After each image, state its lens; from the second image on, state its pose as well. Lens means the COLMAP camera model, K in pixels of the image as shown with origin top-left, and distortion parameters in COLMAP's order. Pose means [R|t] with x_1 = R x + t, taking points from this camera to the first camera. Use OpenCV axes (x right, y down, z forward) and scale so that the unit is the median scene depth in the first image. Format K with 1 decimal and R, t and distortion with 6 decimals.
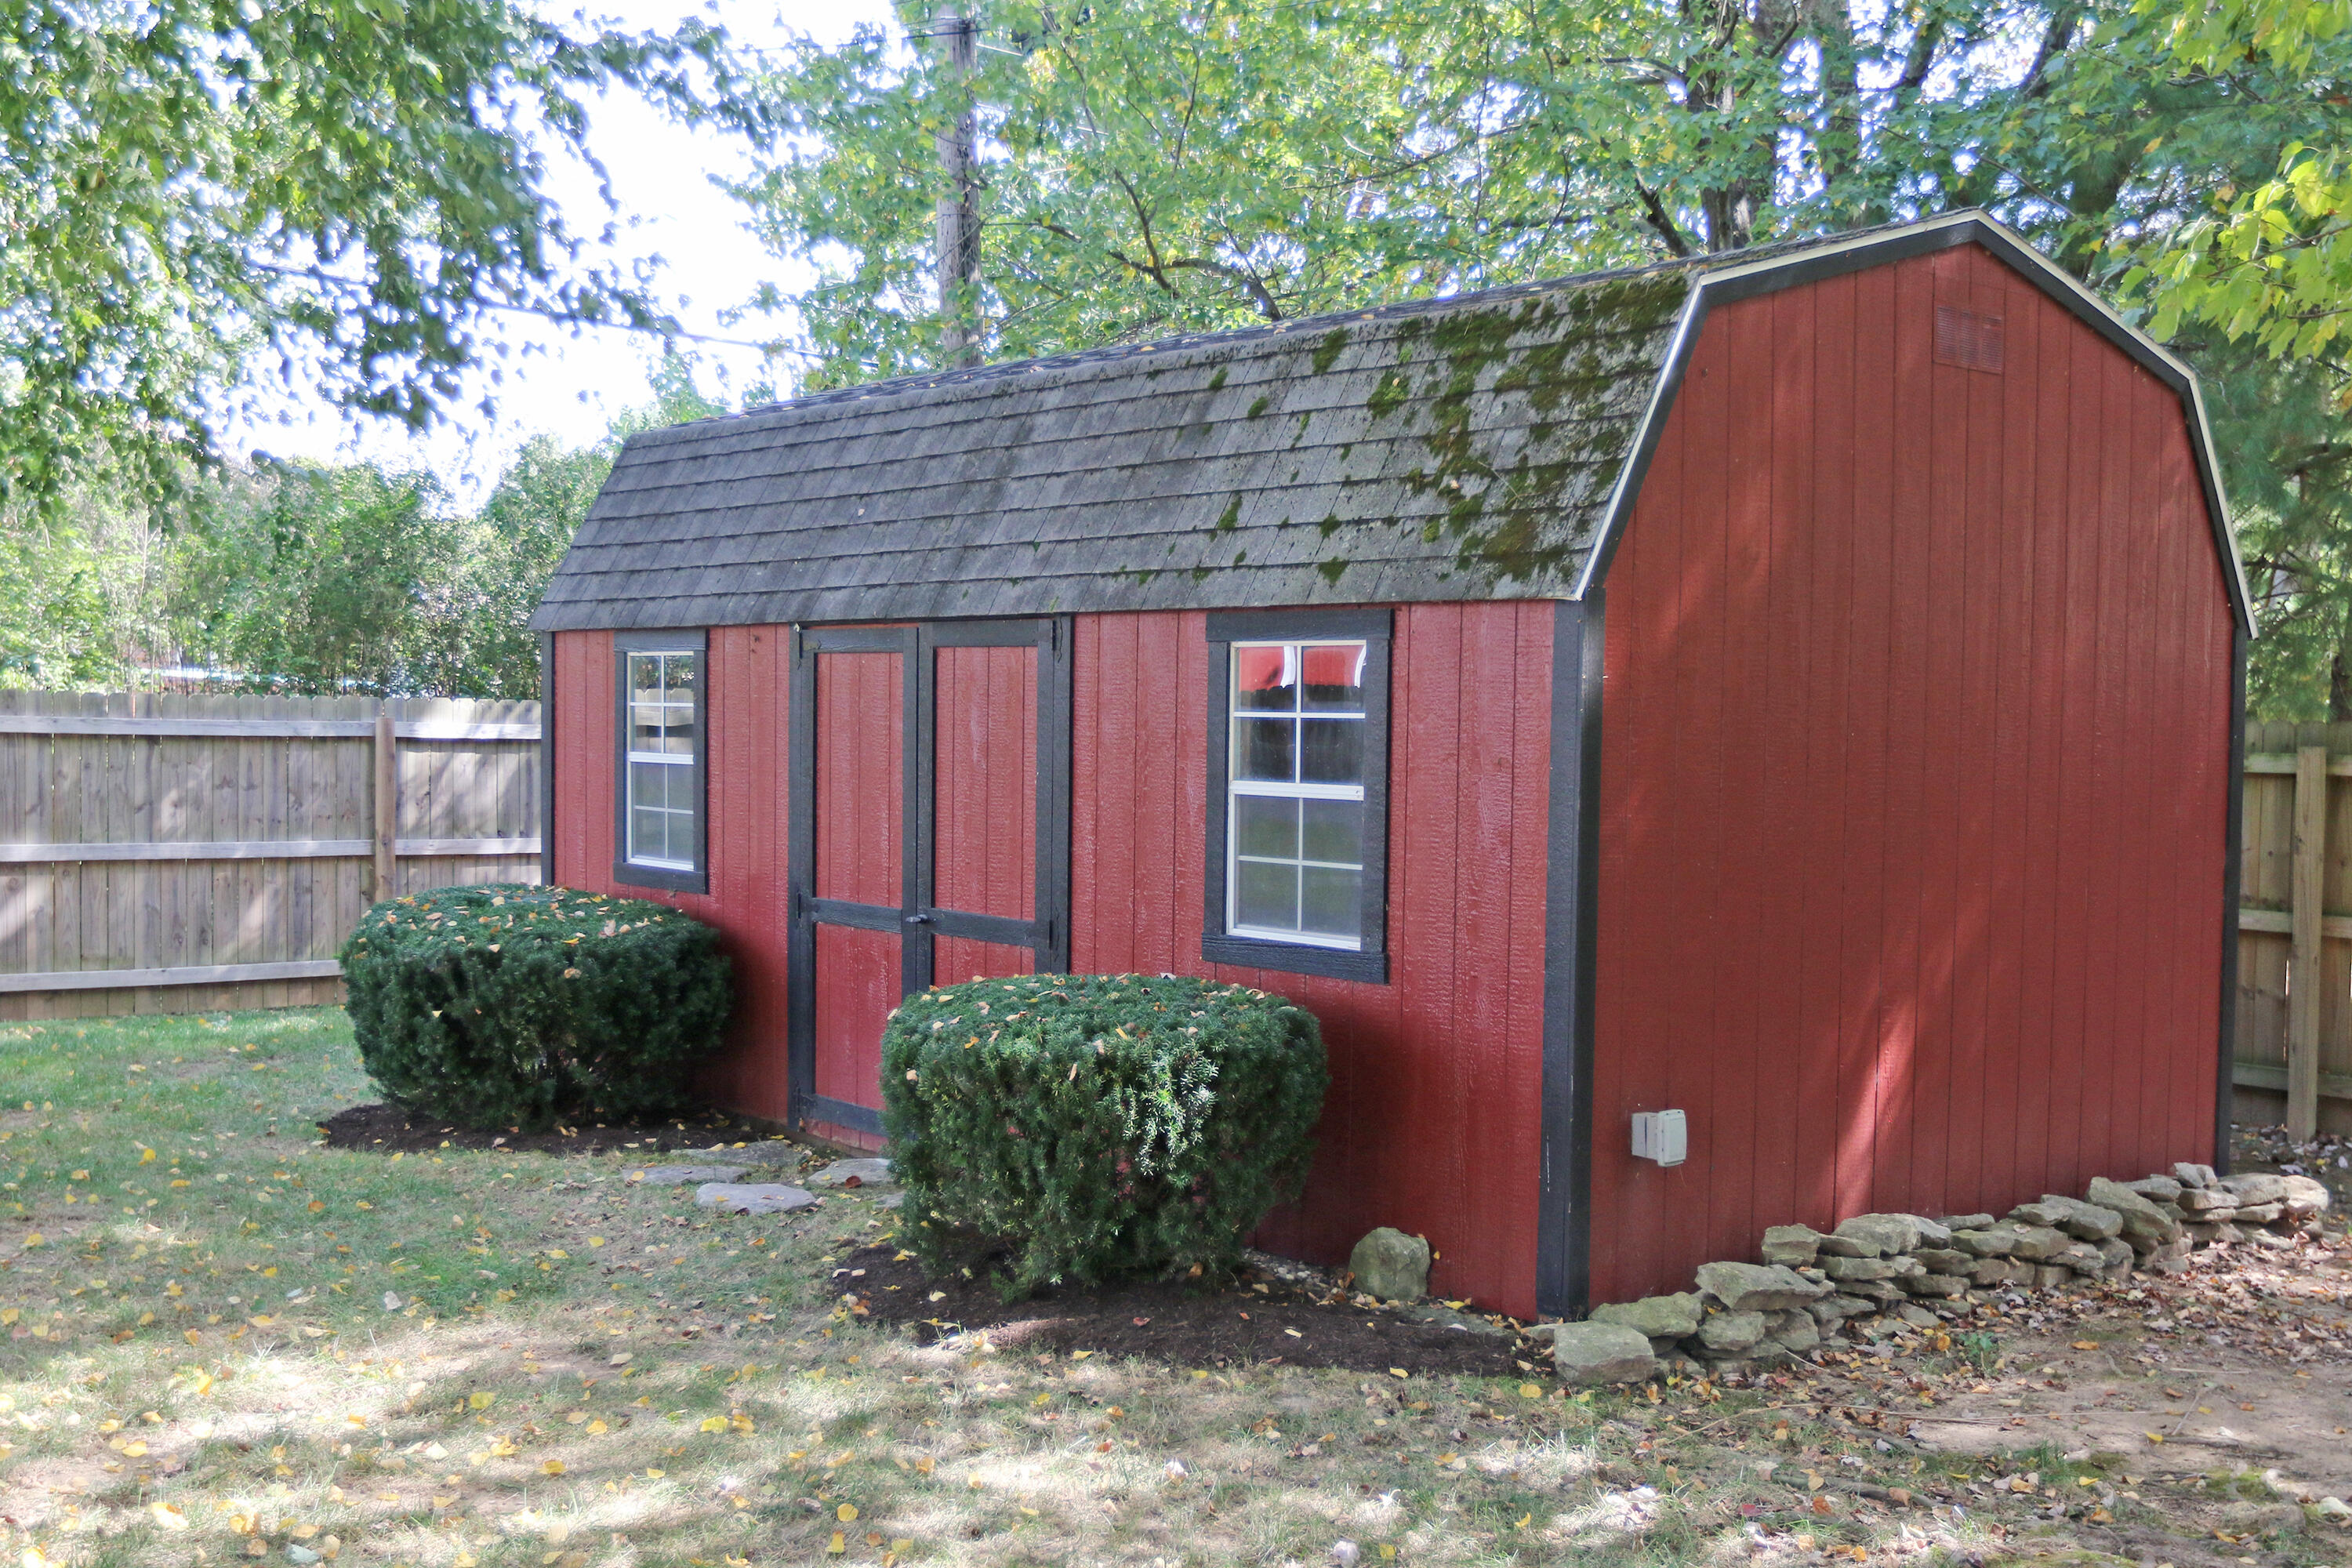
lens RADIAL K [[2528.1, 0, 1173.5], [0, 2528.1, 783.9], [0, 0, 1]] dist [0.013630, 0.000000]
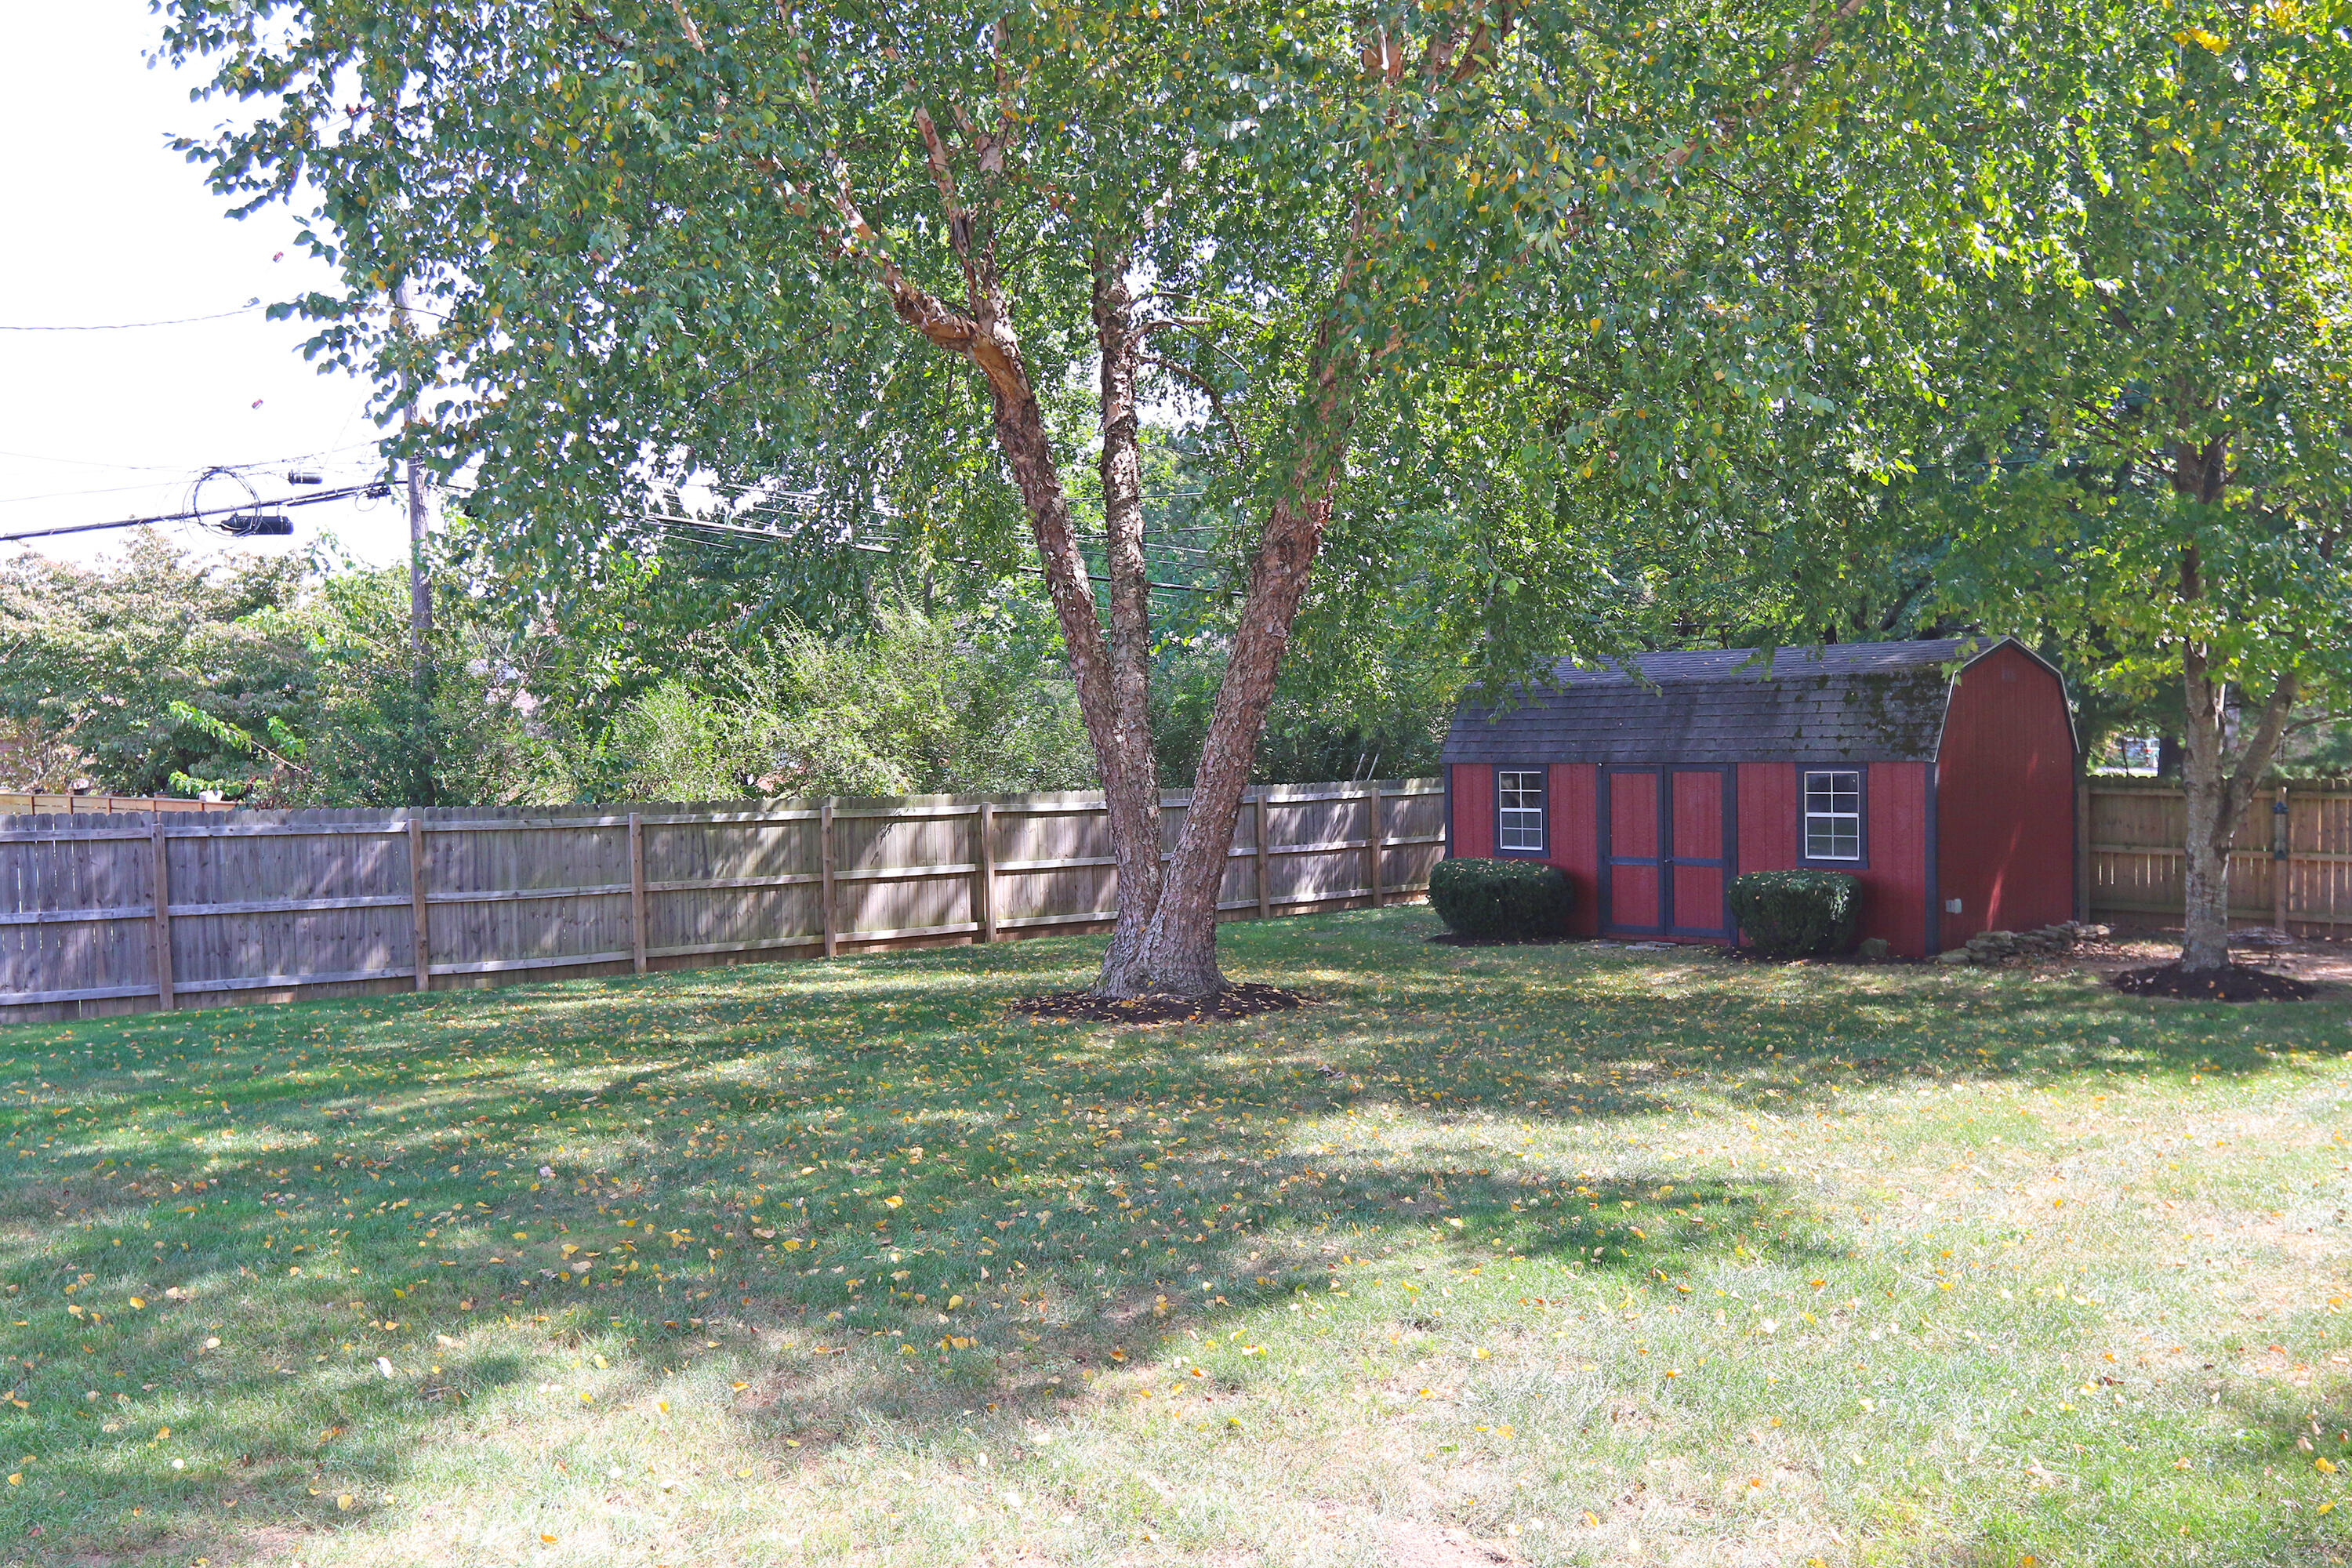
lens RADIAL K [[2042.6, 0, 1178.0], [0, 2042.6, 768.6], [0, 0, 1]] dist [-0.072036, 0.070655]
pose [[0.997091, -0.029395, 0.070329, -0.993310], [0.030608, 0.999400, -0.016230, -0.041407], [-0.069810, 0.018336, 0.997392, -1.627443]]
